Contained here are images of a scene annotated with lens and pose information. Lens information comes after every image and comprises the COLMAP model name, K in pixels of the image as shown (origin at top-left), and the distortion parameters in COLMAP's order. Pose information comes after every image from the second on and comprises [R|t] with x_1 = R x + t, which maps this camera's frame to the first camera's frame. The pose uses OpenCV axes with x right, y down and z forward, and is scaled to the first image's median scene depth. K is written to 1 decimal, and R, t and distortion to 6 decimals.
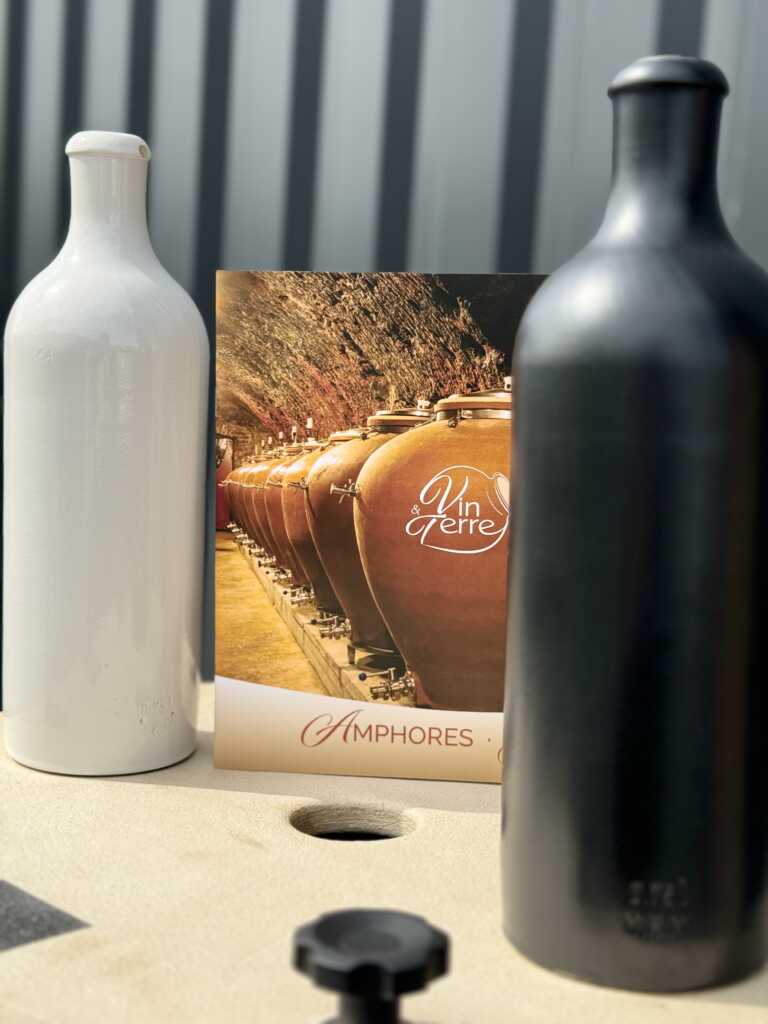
lens RADIAL K [[1420.8, 0, 380.9], [0, 1420.8, 514.6], [0, 0, 1]] dist [0.248110, 0.000000]
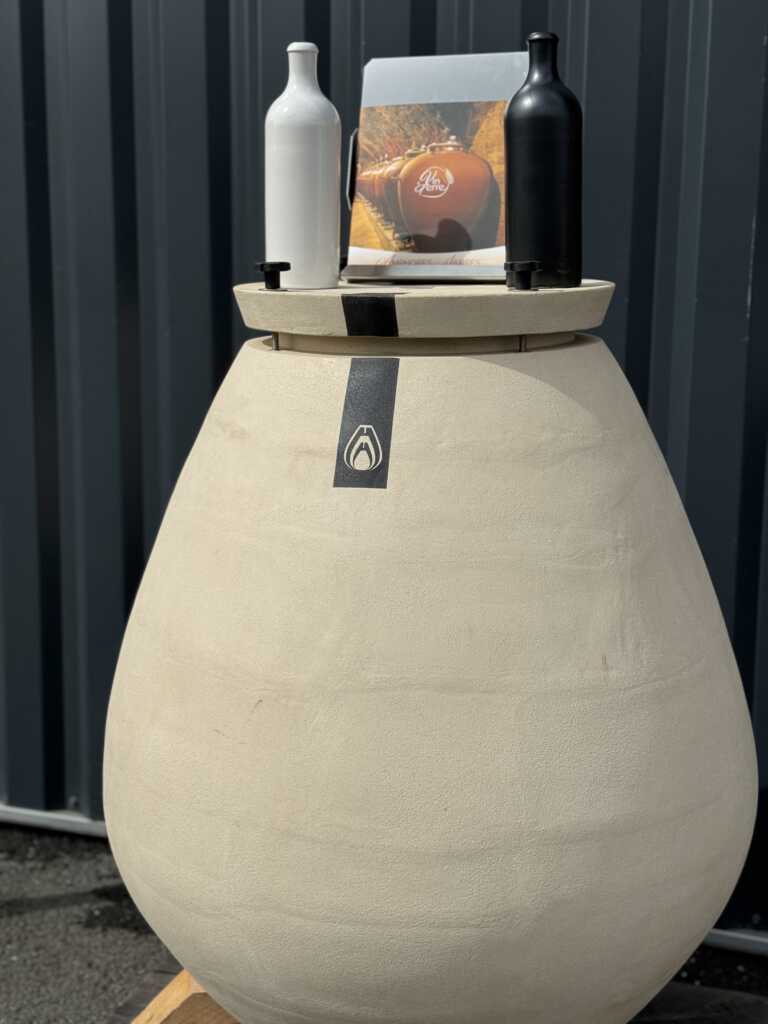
lens RADIAL K [[1420.8, 0, 385.7], [0, 1420.8, 513.7], [0, 0, 1]] dist [0.248110, 0.000000]
pose [[0.979761, -0.090942, 0.178318, -0.641654], [0.031155, 0.949261, 0.312942, -0.291404], [-0.197730, -0.301053, 0.932883, -1.975278]]
